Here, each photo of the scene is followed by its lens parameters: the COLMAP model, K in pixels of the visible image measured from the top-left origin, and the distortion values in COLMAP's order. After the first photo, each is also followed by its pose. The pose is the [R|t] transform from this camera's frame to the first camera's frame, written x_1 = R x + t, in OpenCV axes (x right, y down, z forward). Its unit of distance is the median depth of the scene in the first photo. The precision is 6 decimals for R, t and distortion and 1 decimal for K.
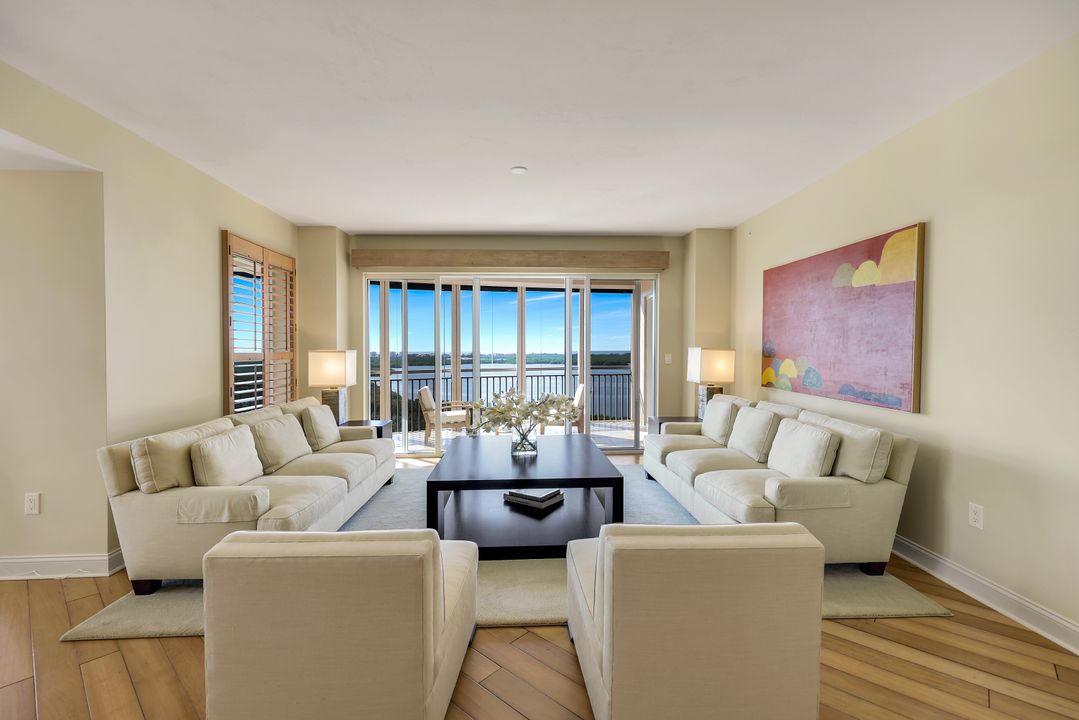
lens RADIAL K [[467.8, 0, 540.3], [0, 467.8, 363.4], [0, 0, 1]] dist [-0.001718, 0.000443]
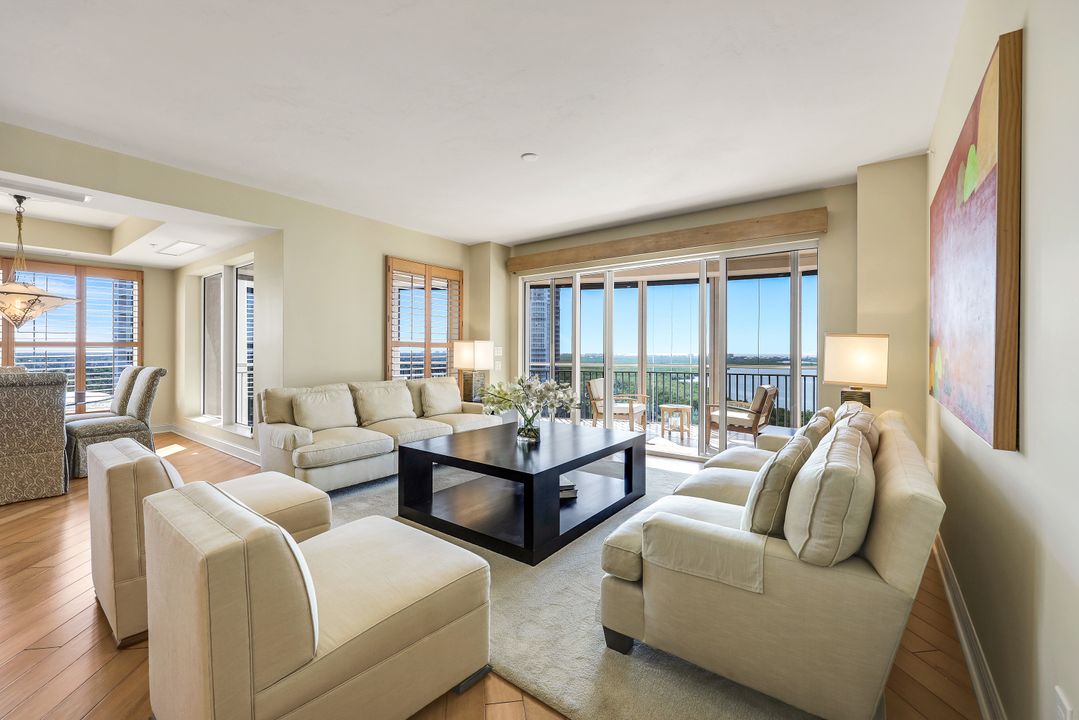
lens RADIAL K [[436.5, 0, 539.6], [0, 436.5, 349.2], [0, 0, 1]] dist [-0.001261, 0.000347]
pose [[0.770853, 0.007013, -0.636974, 0.456506], [-0.026948, 0.999403, -0.021608, 0.015756], [0.636442, 0.033822, 0.770582, 0.234164]]
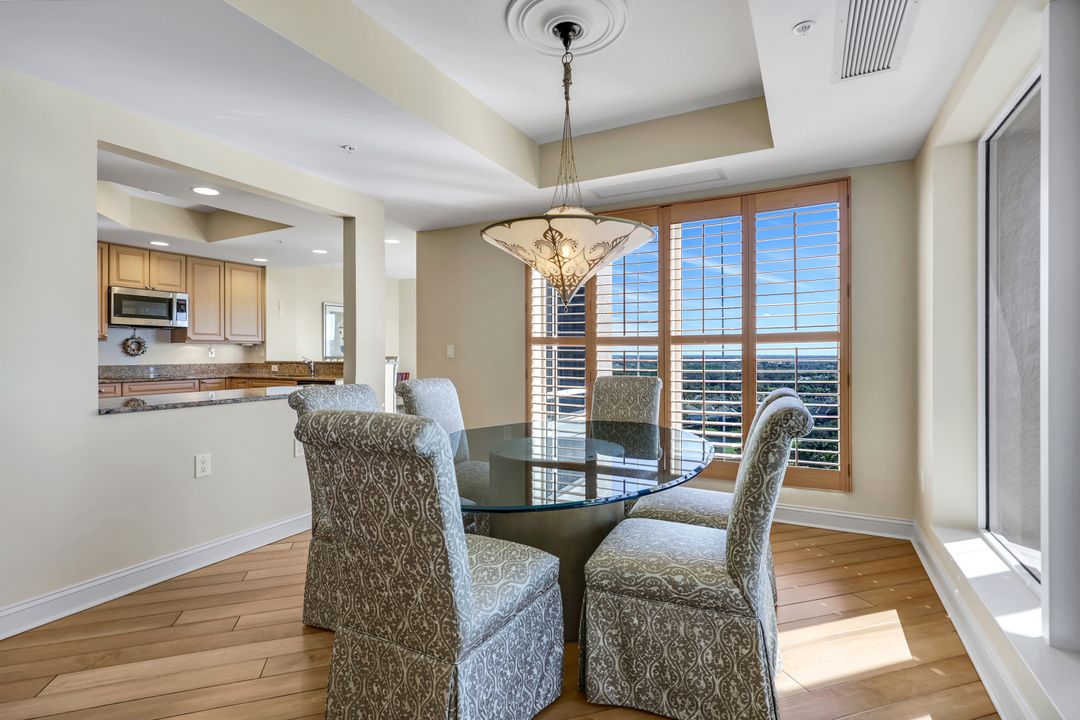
lens RADIAL K [[510.4, 0, 546.6], [0, 510.4, 351.8], [0, 0, 1]] dist [0.001820, -0.001153]
pose [[-0.505461, 0.005667, -0.862831, -0.496053], [-0.019265, 0.999655, 0.017852, 0.022548], [0.862635, 0.025646, -0.505177, 0.486028]]
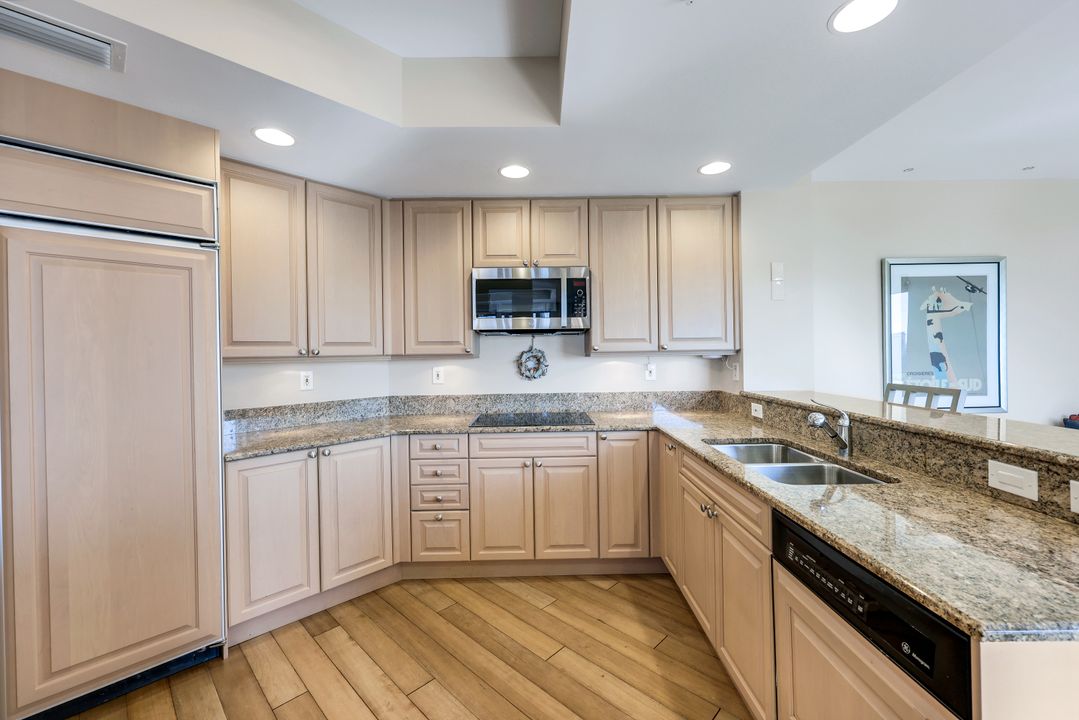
lens RADIAL K [[436.5, 0, 539.0], [0, 436.5, 352.8], [0, 0, 1]] dist [-0.001261, 0.000347]
pose [[-0.998897, 0.021825, 0.041582, -1.128751], [0.023230, 0.999164, 0.033632, 0.011391], [-0.040814, 0.034561, -0.998569, -0.382934]]
